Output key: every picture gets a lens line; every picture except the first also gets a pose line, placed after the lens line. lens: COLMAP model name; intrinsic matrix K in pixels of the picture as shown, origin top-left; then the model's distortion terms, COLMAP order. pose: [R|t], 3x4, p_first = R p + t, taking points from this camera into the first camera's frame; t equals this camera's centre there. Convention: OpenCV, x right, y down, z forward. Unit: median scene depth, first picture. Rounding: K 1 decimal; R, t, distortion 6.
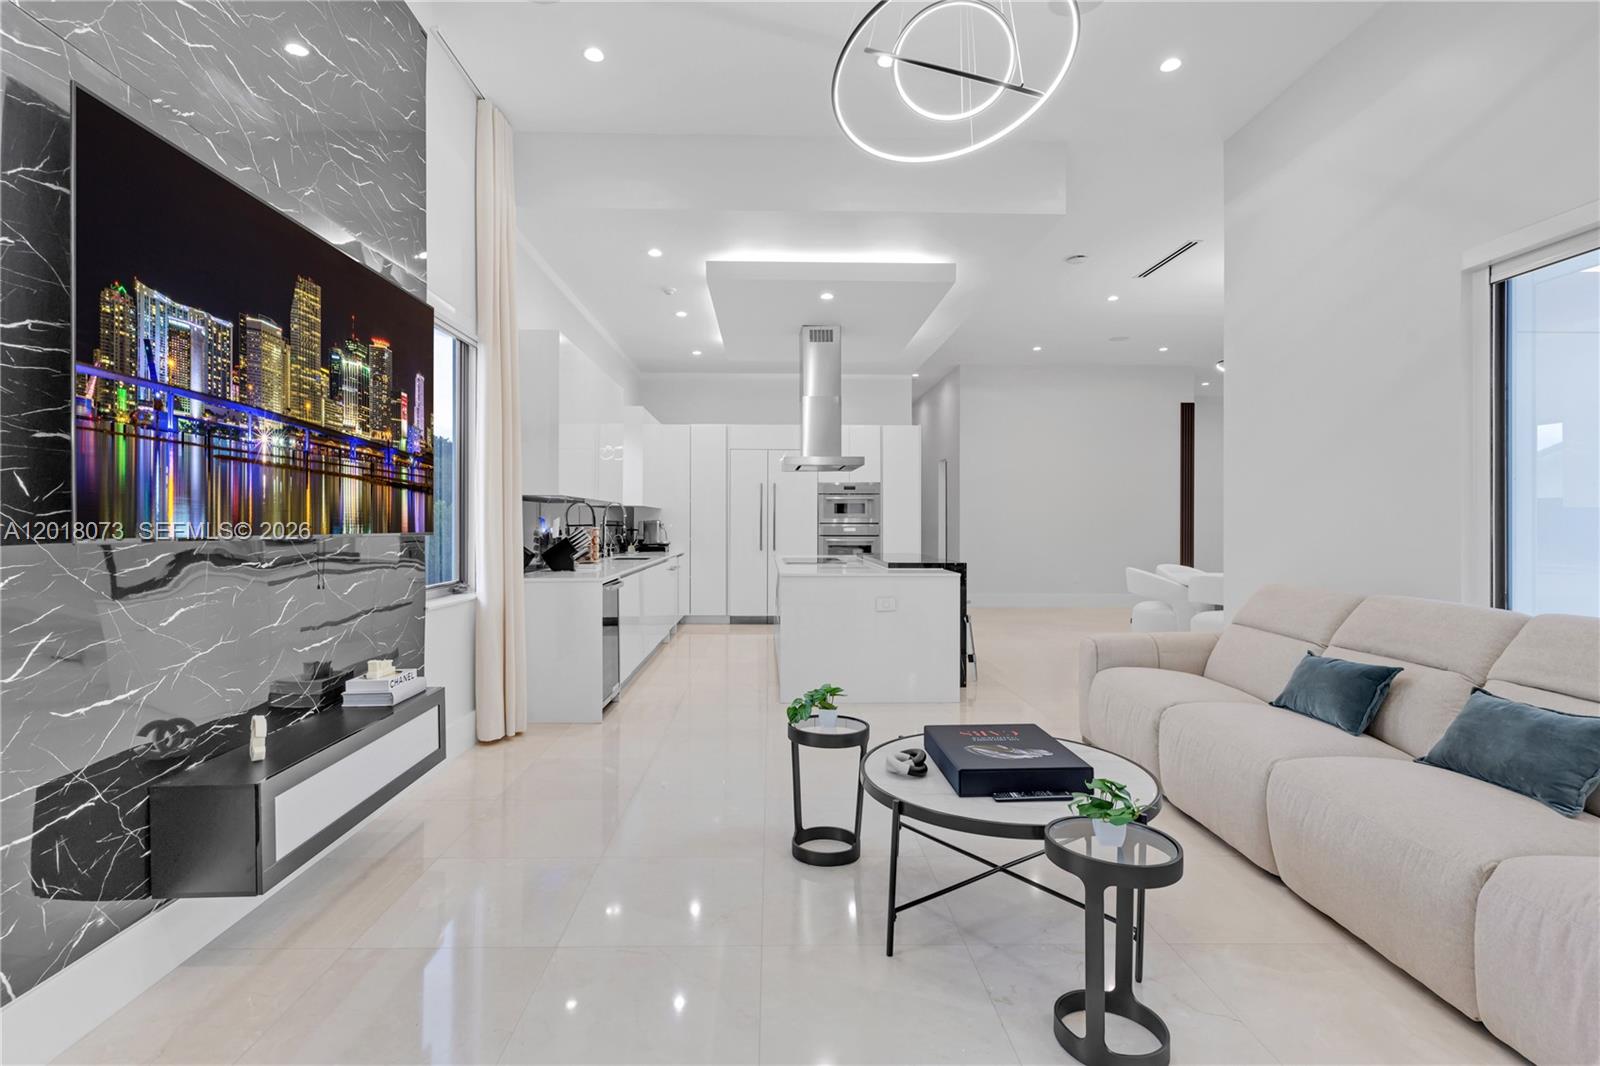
lens RADIAL K [[778.6, 0, 798.4], [0, 778.6, 521.2], [0, 0, 1]] dist [0.002917, -0.000763]
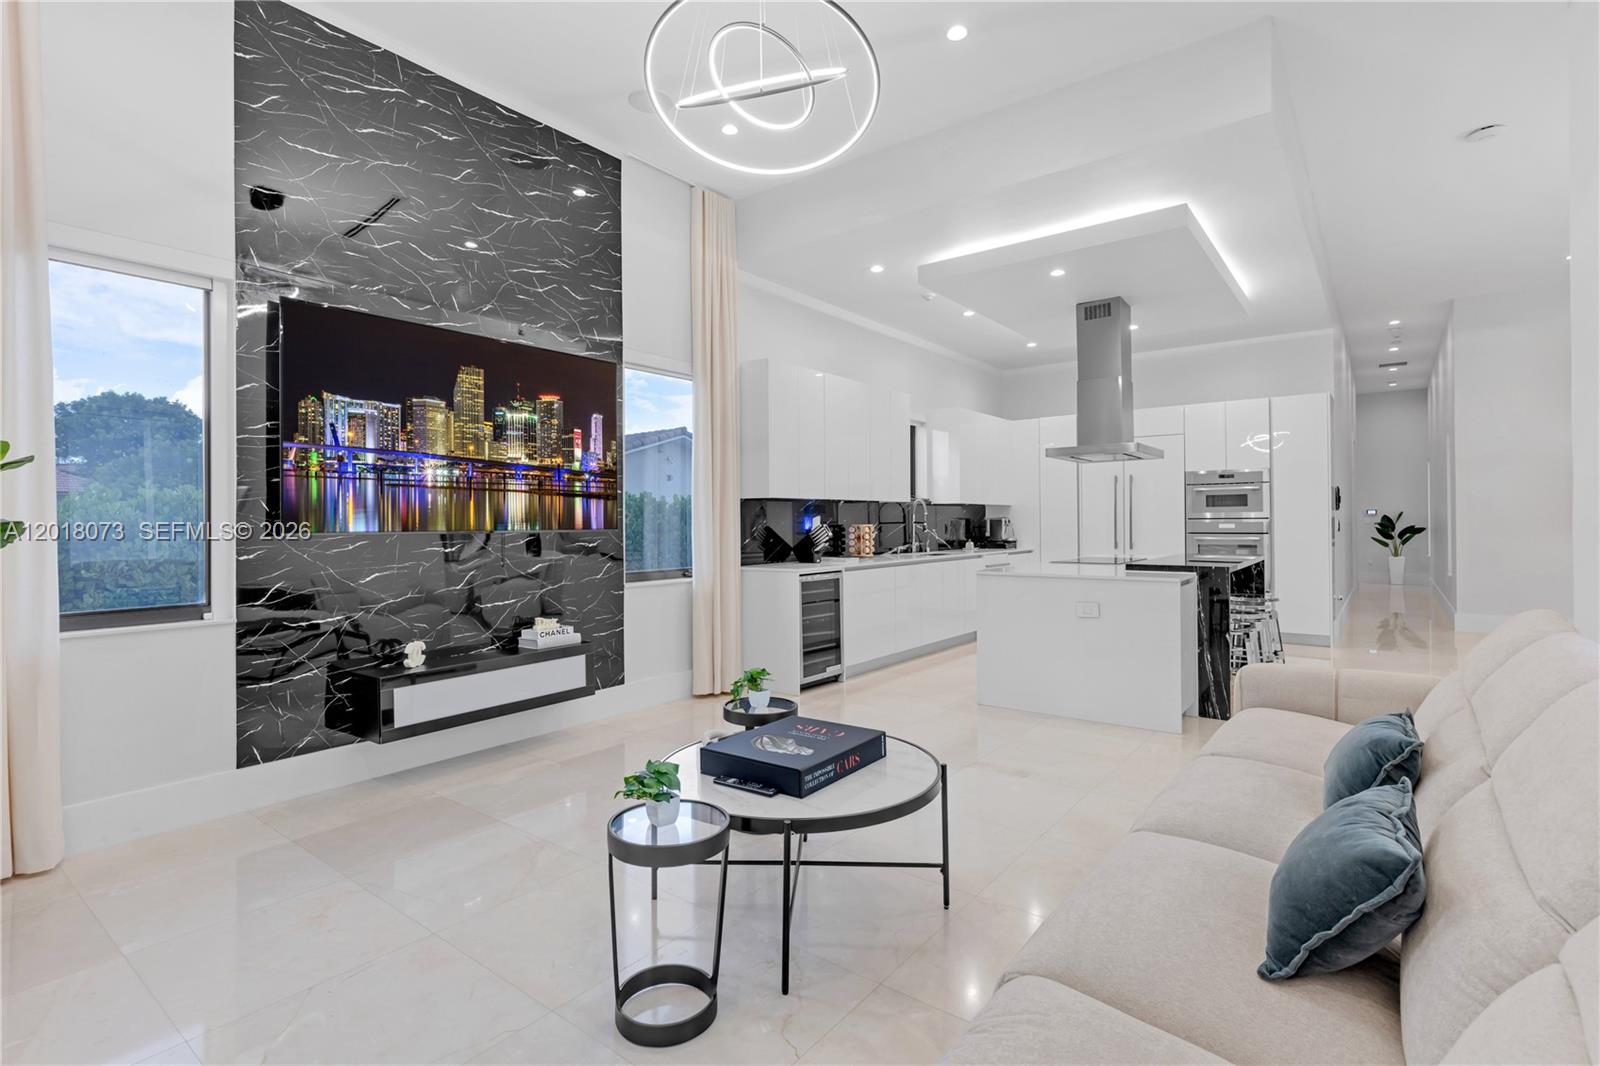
lens RADIAL K [[778.6, 0, 794.6], [0, 778.6, 516.5], [0, 0, 1]] dist [0.002917, -0.000763]
pose [[0.772638, -0.010350, -0.634763, 0.920408], [0.009595, 0.999943, -0.004624, 0.002594], [0.634775, -0.002518, 0.772693, 0.223915]]
